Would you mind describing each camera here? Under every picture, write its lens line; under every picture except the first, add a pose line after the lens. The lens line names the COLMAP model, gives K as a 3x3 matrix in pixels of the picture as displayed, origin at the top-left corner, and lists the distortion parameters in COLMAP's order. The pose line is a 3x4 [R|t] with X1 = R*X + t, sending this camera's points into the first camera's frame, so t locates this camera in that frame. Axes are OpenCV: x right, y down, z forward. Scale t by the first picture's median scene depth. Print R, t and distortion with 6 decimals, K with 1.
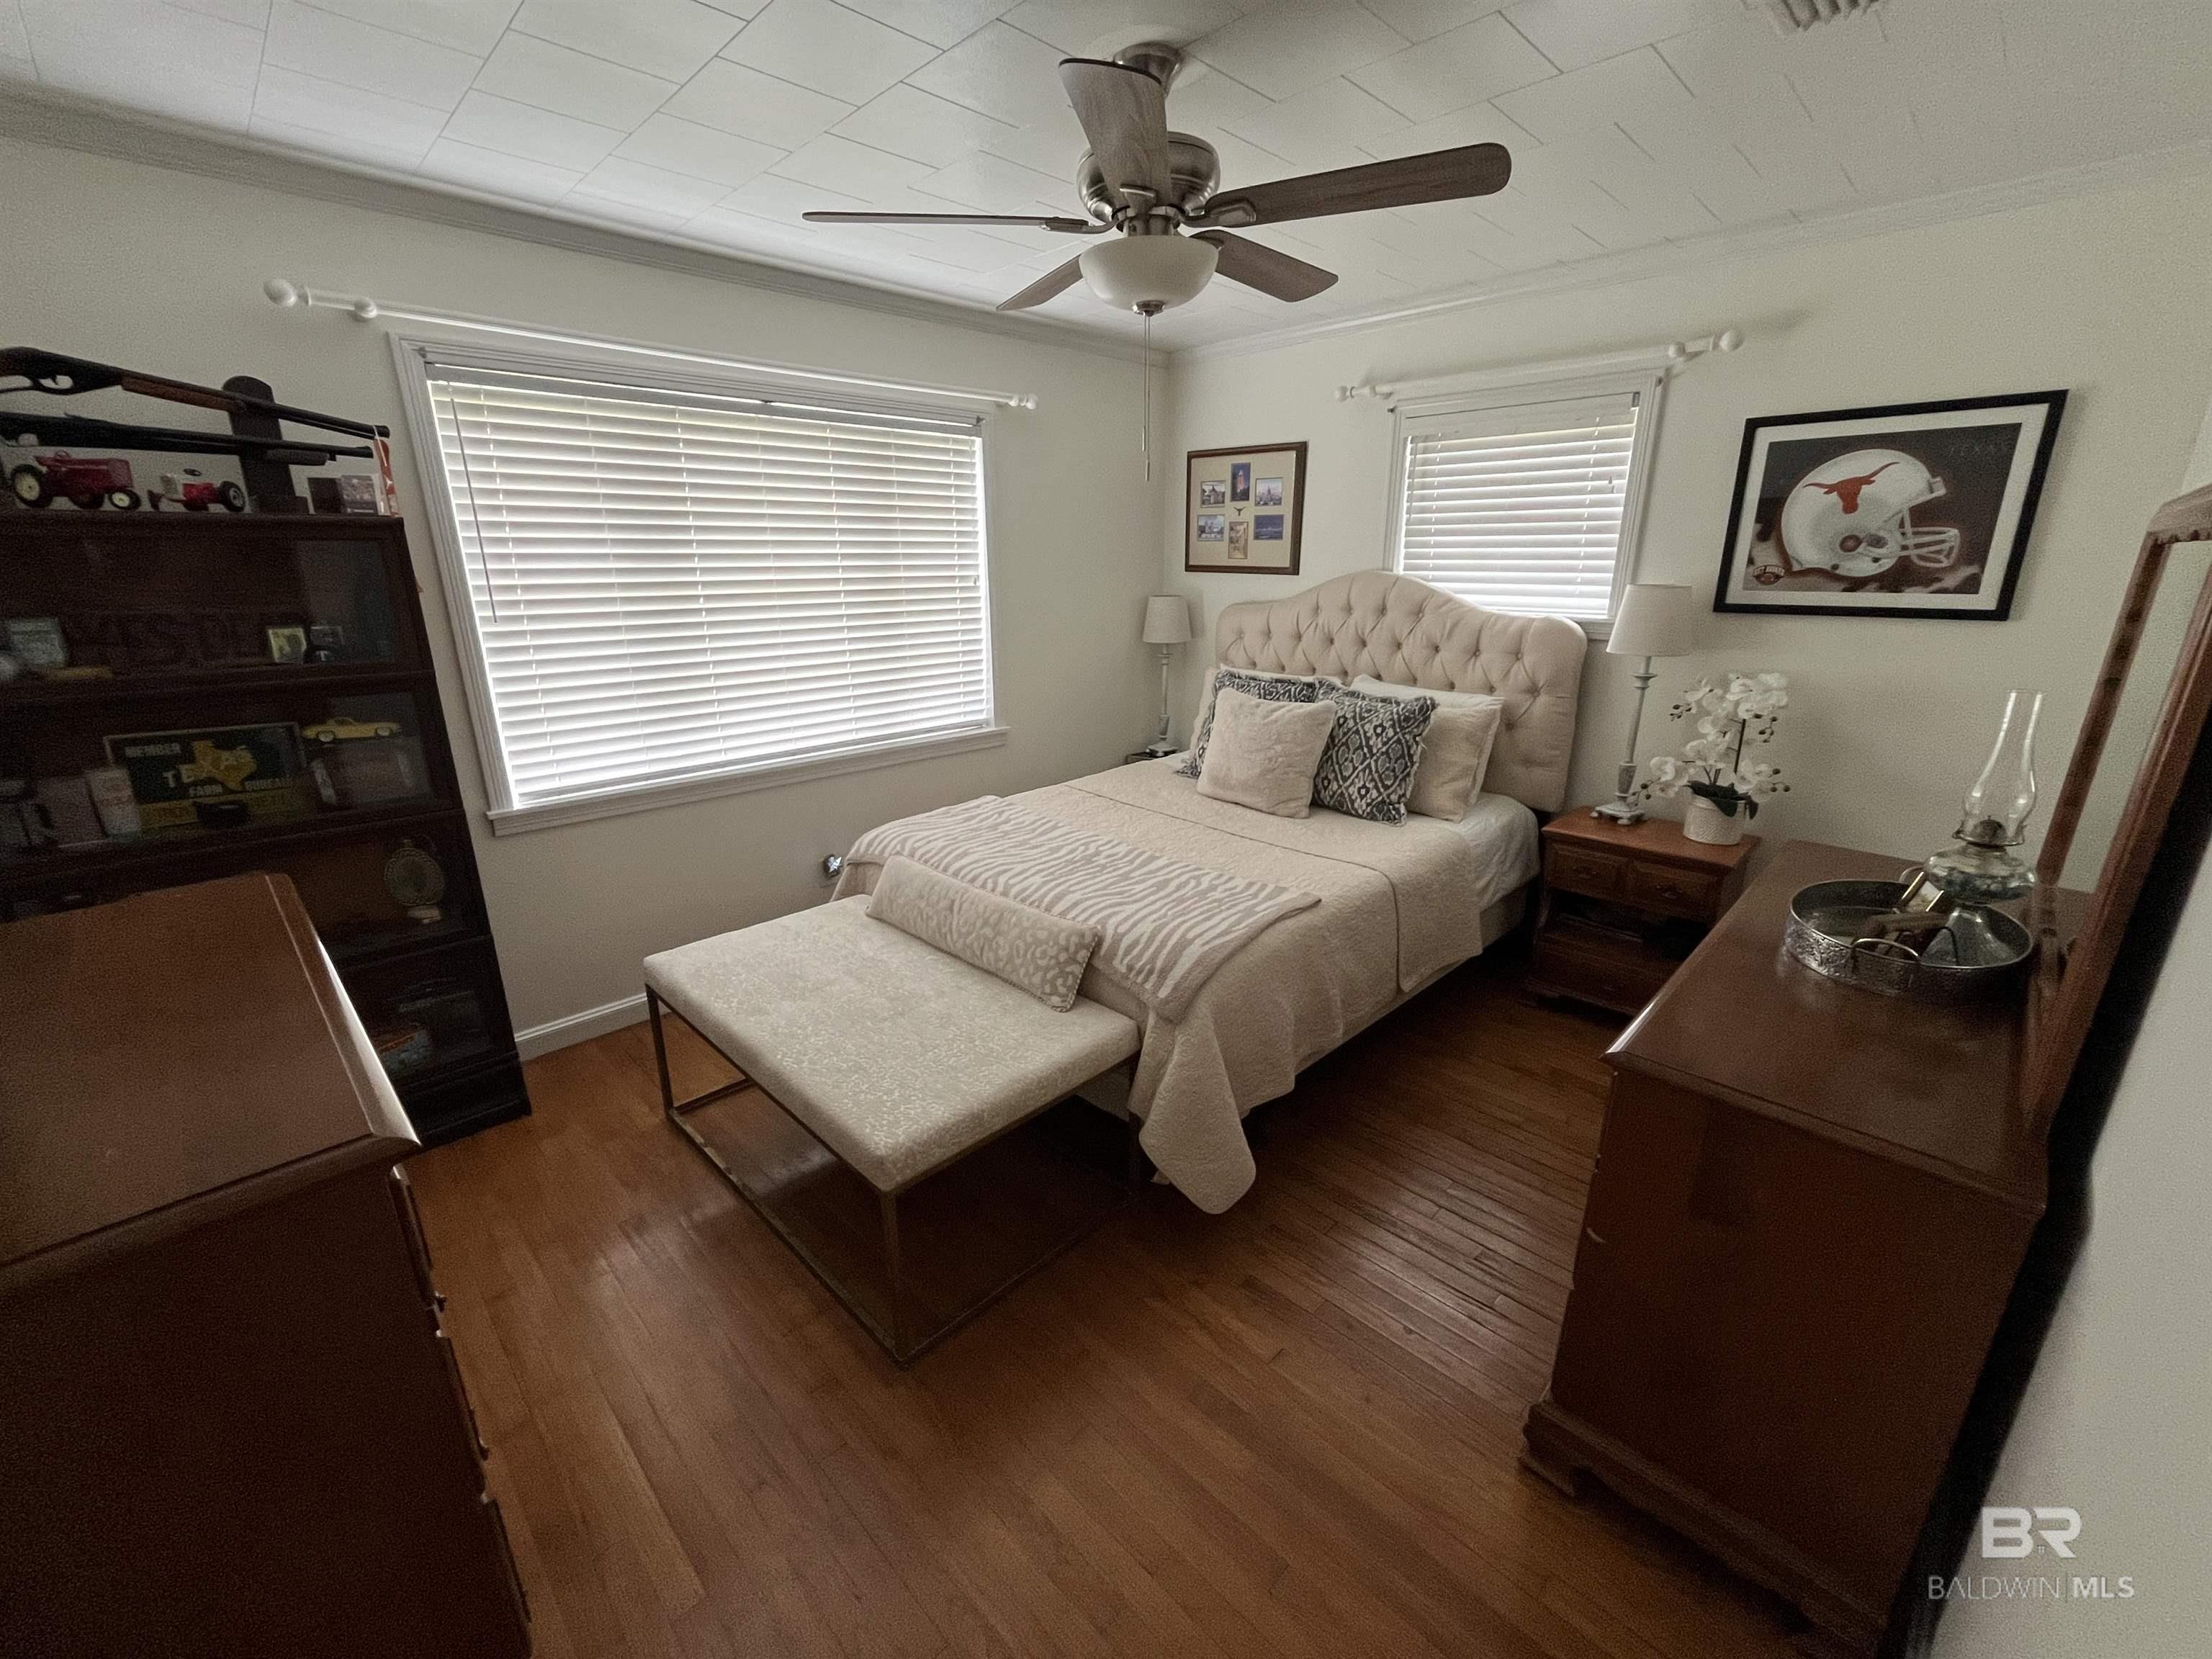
lens RADIAL K [[908.5, 0, 1098.7], [0, 908.5, 833.3], [0, 0, 1]] dist [-0.001070, 0.001337]
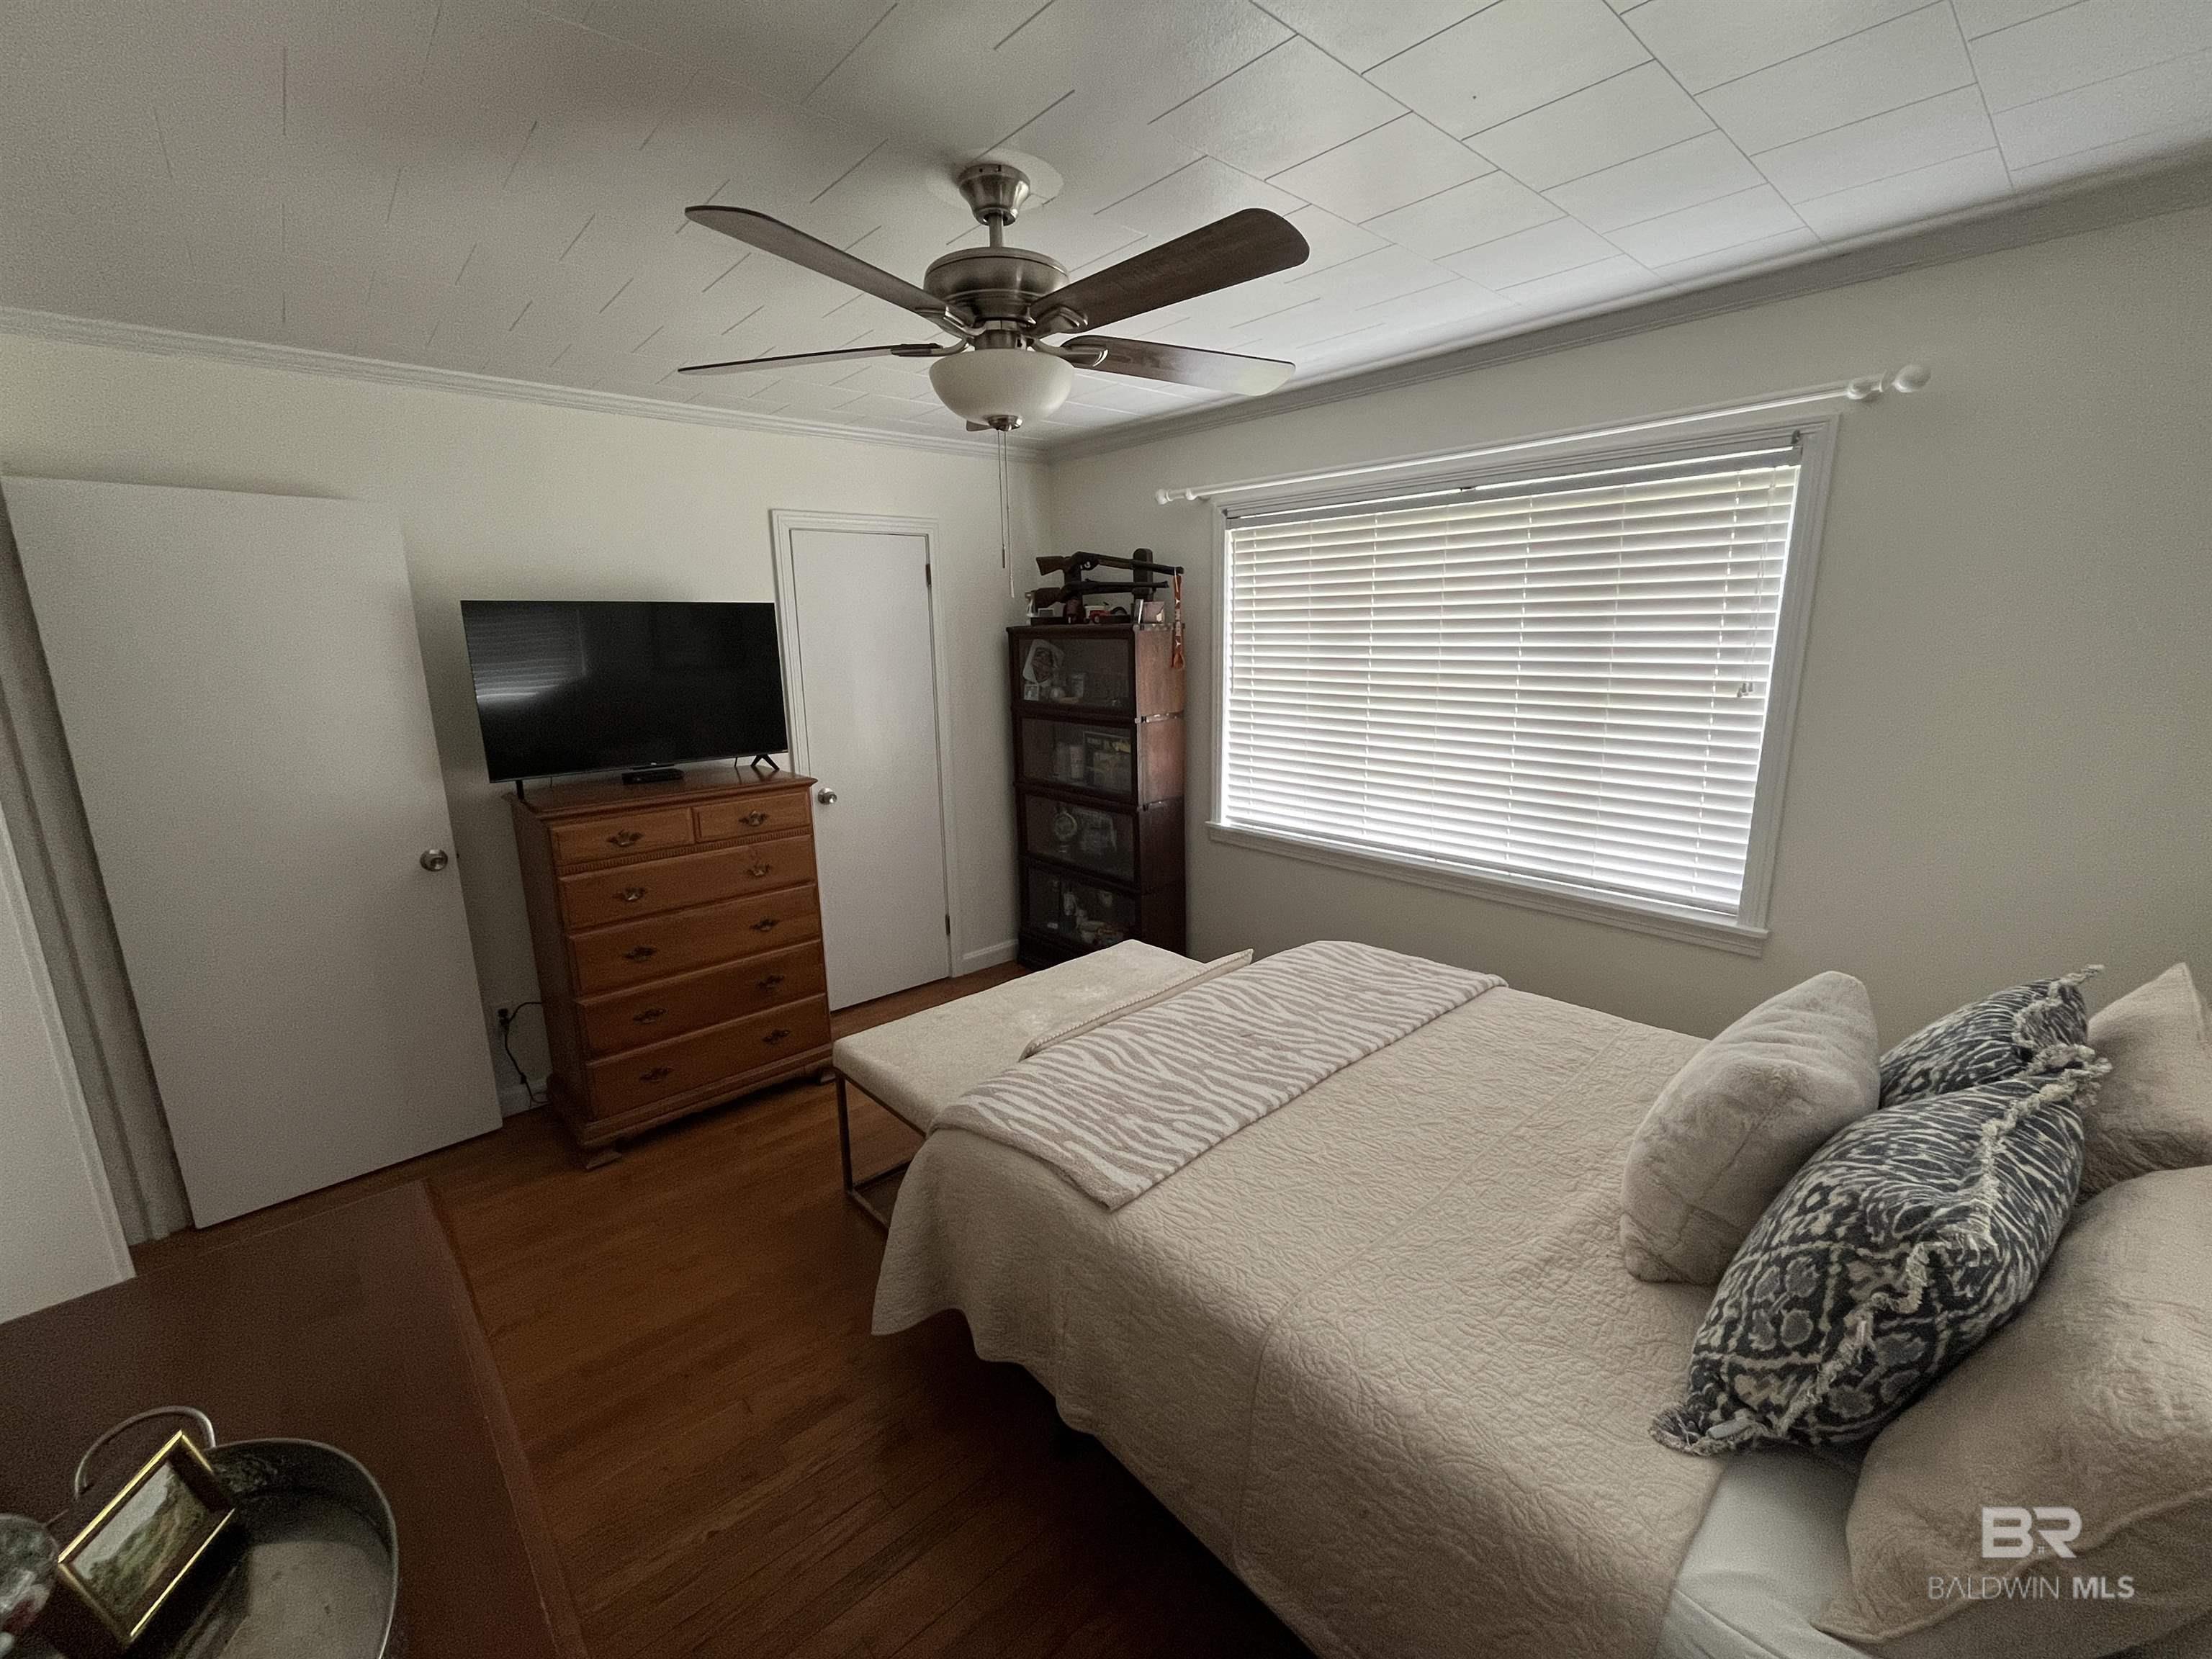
lens RADIAL K [[908.5, 0, 1097.9], [0, 908.5, 830.8], [0, 0, 1]] dist [-0.001070, 0.001337]
pose [[-0.050617, 0.224604, -0.973135, 0.745842], [-0.278632, 0.932519, 0.229722, -0.295115], [0.959063, 0.282774, 0.015380, 0.833677]]
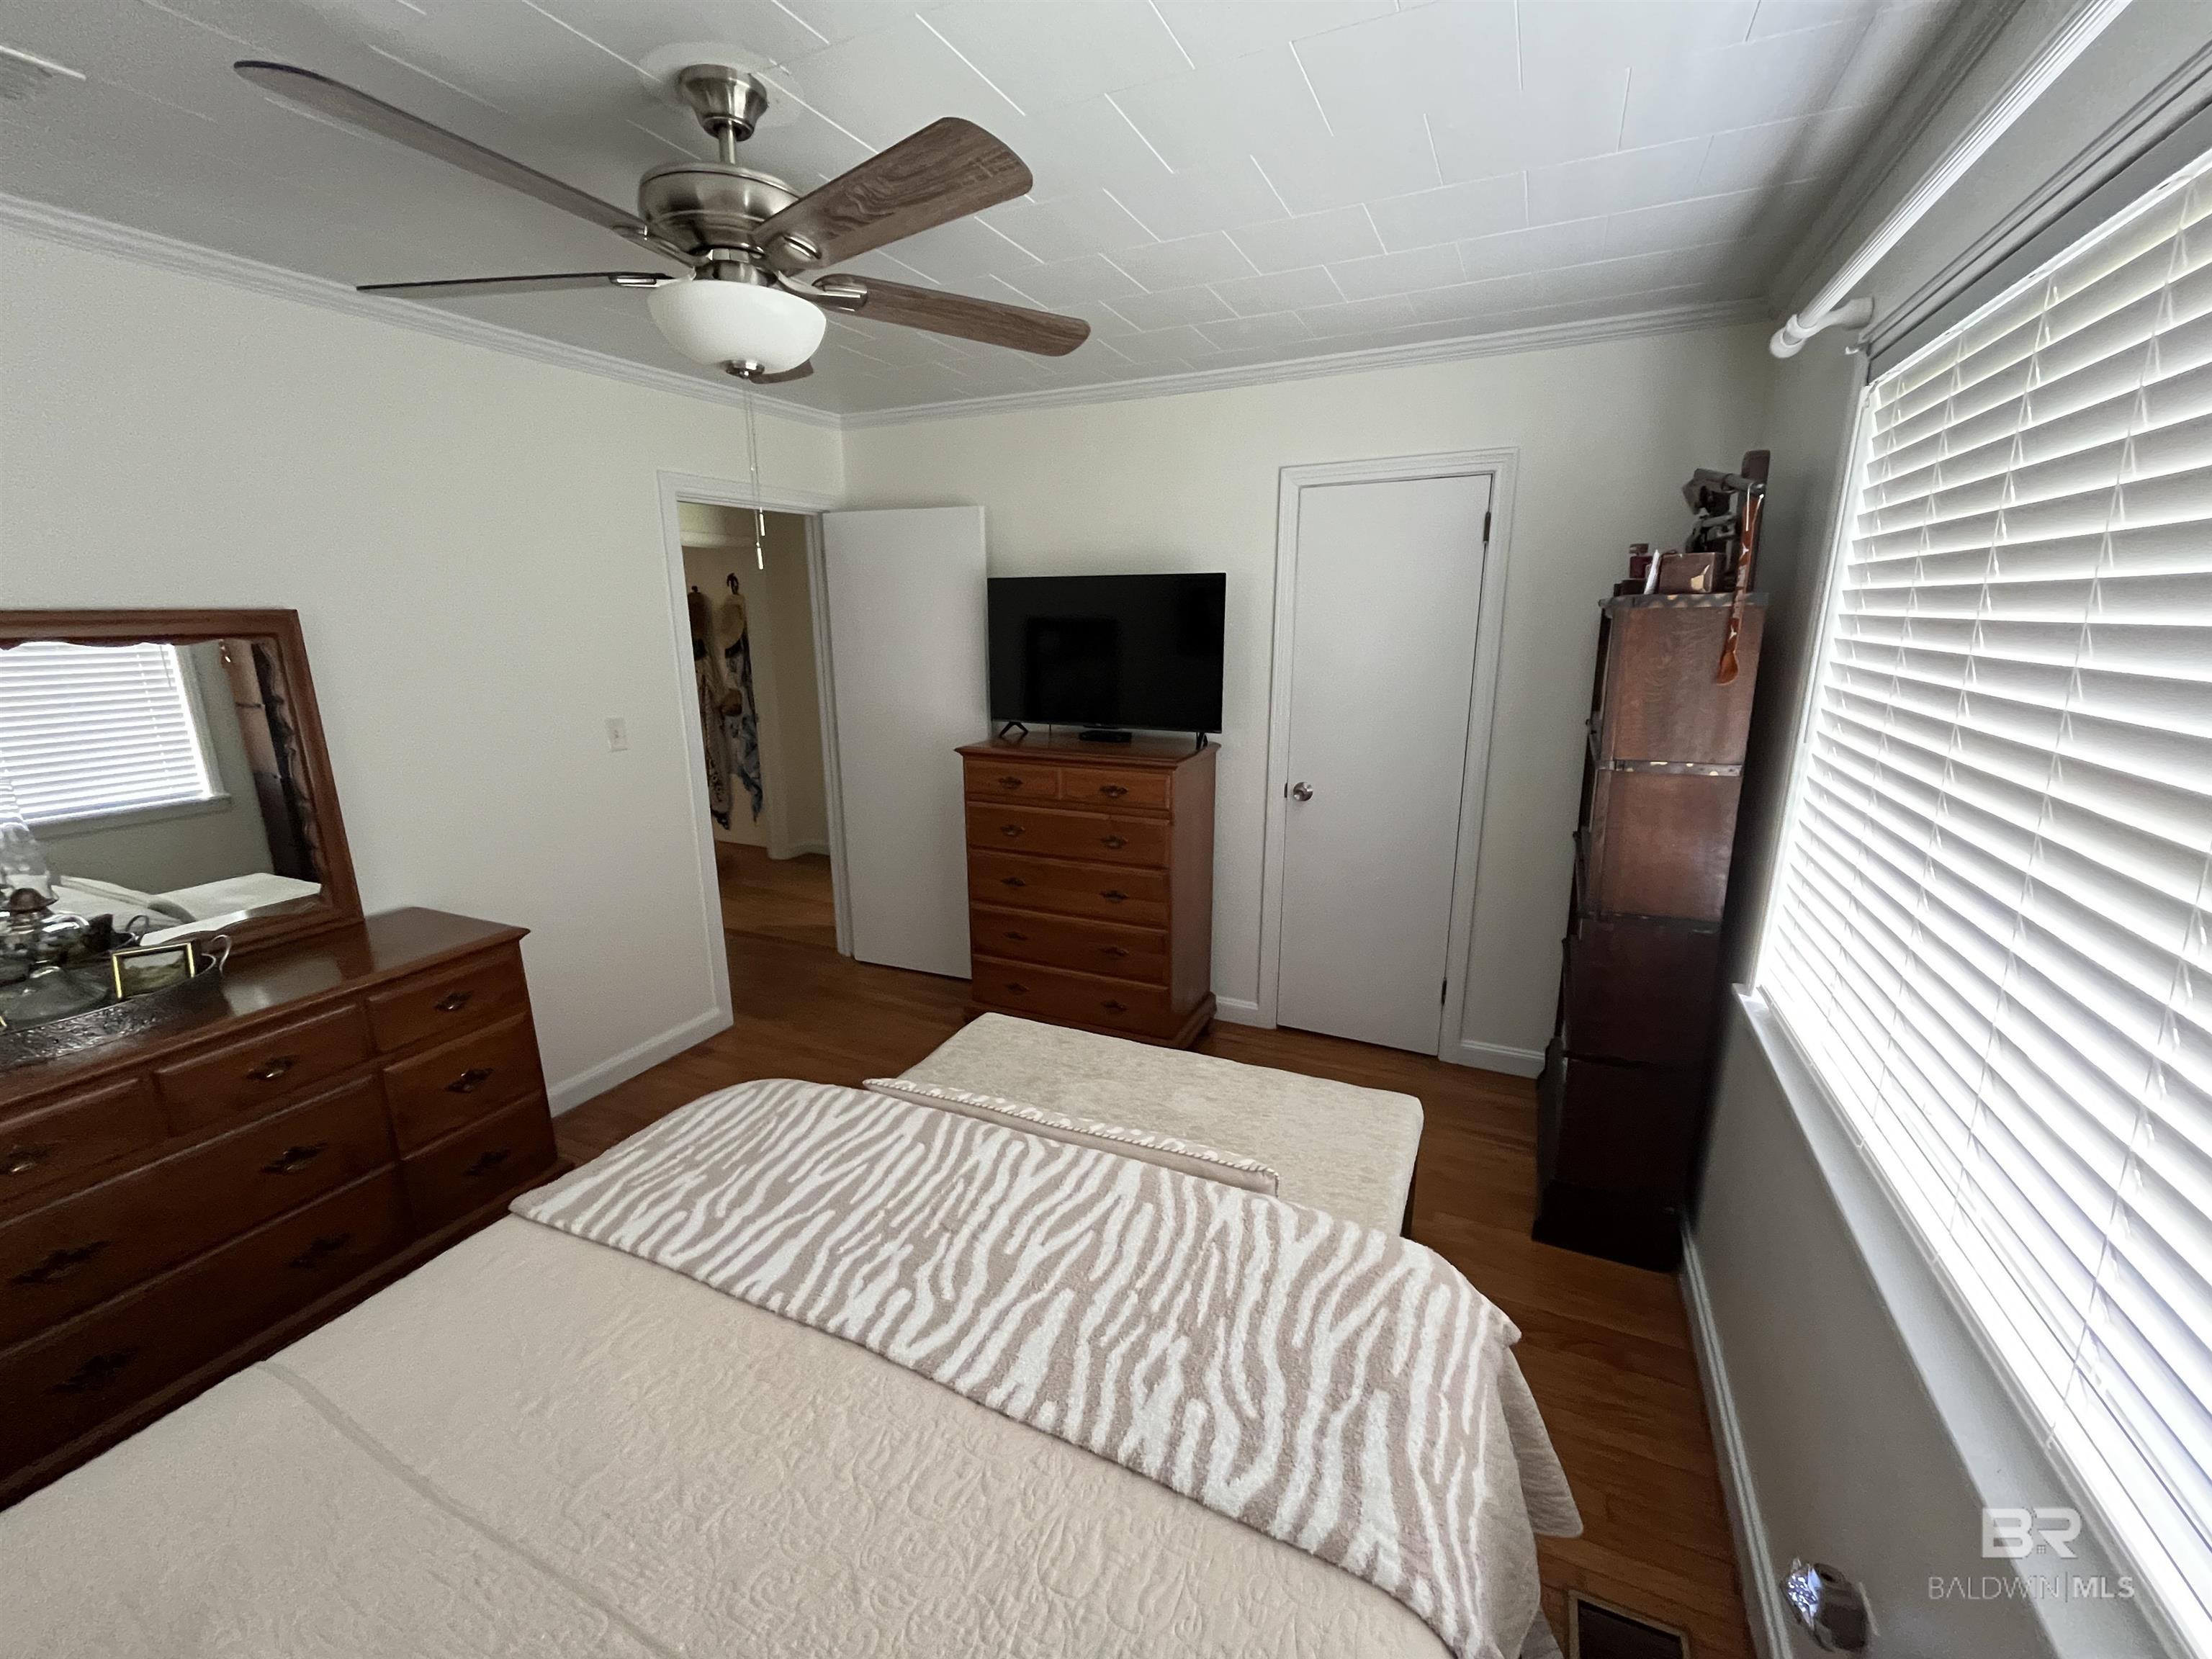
lens RADIAL K [[908.5, 0, 1095.5], [0, 908.5, 827.3], [0, 0, 1]] dist [-0.001070, 0.001337]
pose [[-0.941836, 0.089445, -0.323952, 0.041994], [-0.088516, 0.863876, 0.495866, -0.457073], [0.324207, 0.495699, -0.805712, 1.383446]]
